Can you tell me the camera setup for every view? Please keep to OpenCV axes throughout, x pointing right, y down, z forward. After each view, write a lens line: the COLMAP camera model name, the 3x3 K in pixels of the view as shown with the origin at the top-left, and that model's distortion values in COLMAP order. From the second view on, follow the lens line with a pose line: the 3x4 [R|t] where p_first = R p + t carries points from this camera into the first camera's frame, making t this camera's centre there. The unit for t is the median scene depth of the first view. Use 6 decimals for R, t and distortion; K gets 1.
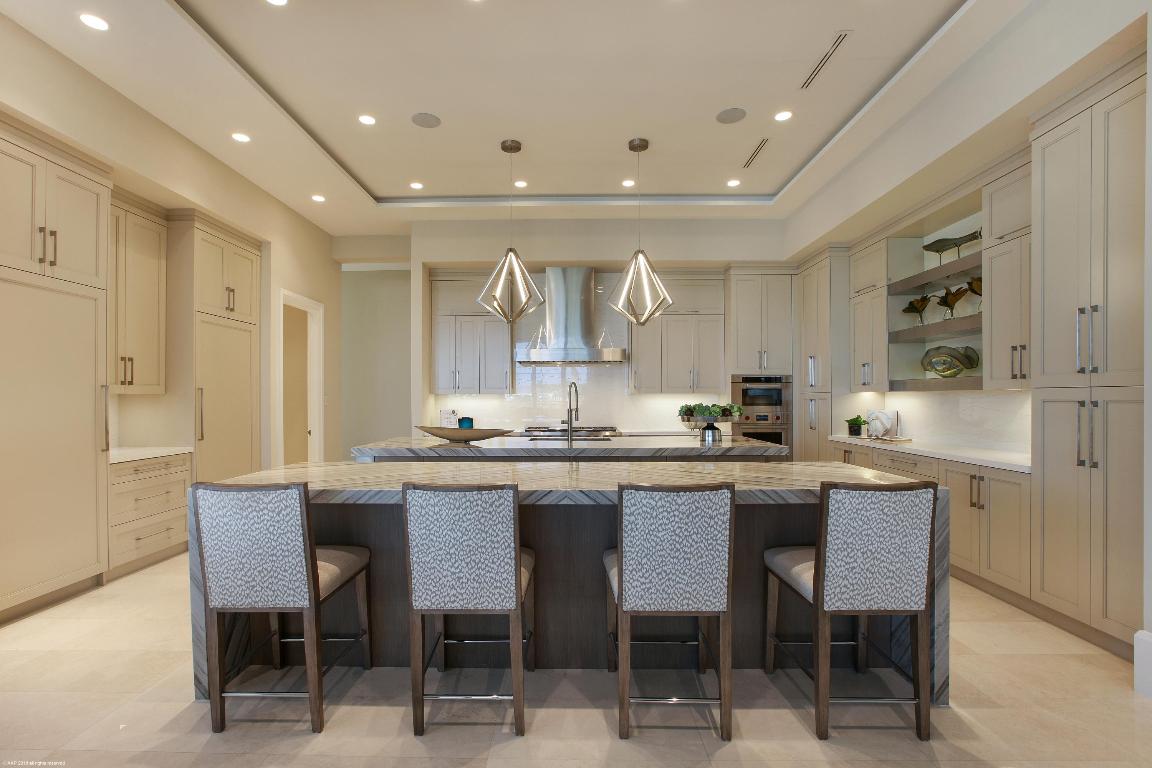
lens RADIAL K [[529.5, 0, 573.8], [0, 529.5, 403.9], [0, 0, 1]] dist [-0.021111, 0.000526]
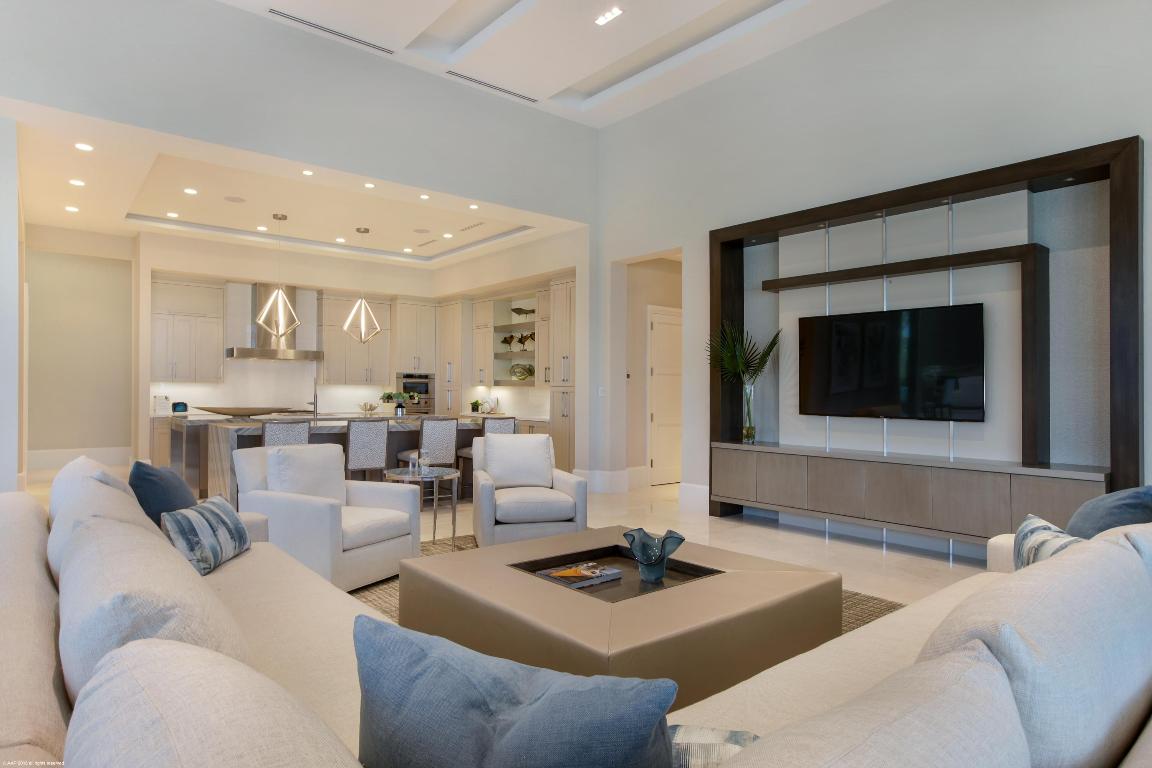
lens RADIAL K [[673.6, 0, 576.0], [0, 673.6, 384.0], [0, 0, 1]] dist [-0.000942, -0.000352]
pose [[0.766275, 0.017759, 0.642267, -0.664383], [-0.005992, 0.999772, -0.020495, 0.014298], [-0.642484, 0.011856, 0.766207, -0.943582]]
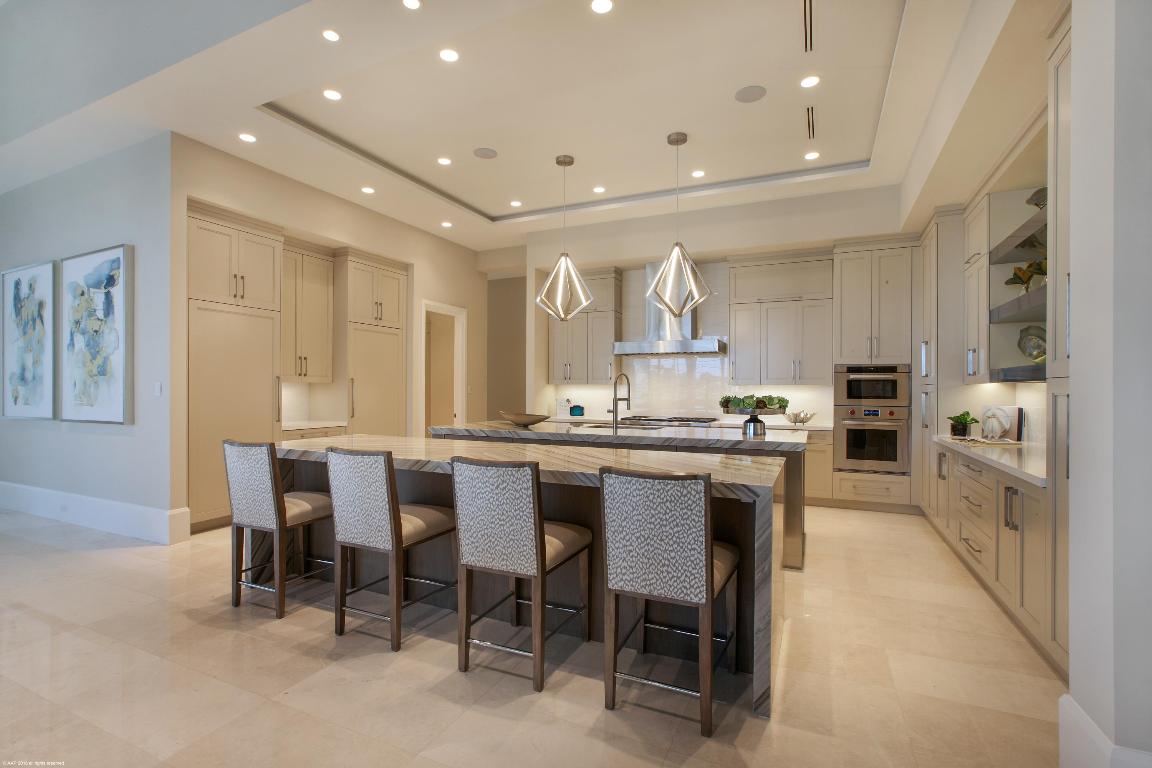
lens RADIAL K [[532.4, 0, 580.5], [0, 532.4, 392.1], [0, 0, 1]] dist [-0.017894, 0.000235]
pose [[0.914192, 0.008804, -0.405185, 0.357353], [-0.010997, 0.999935, -0.003086, 0.000391], [0.405131, 0.007277, 0.914230, -0.003476]]
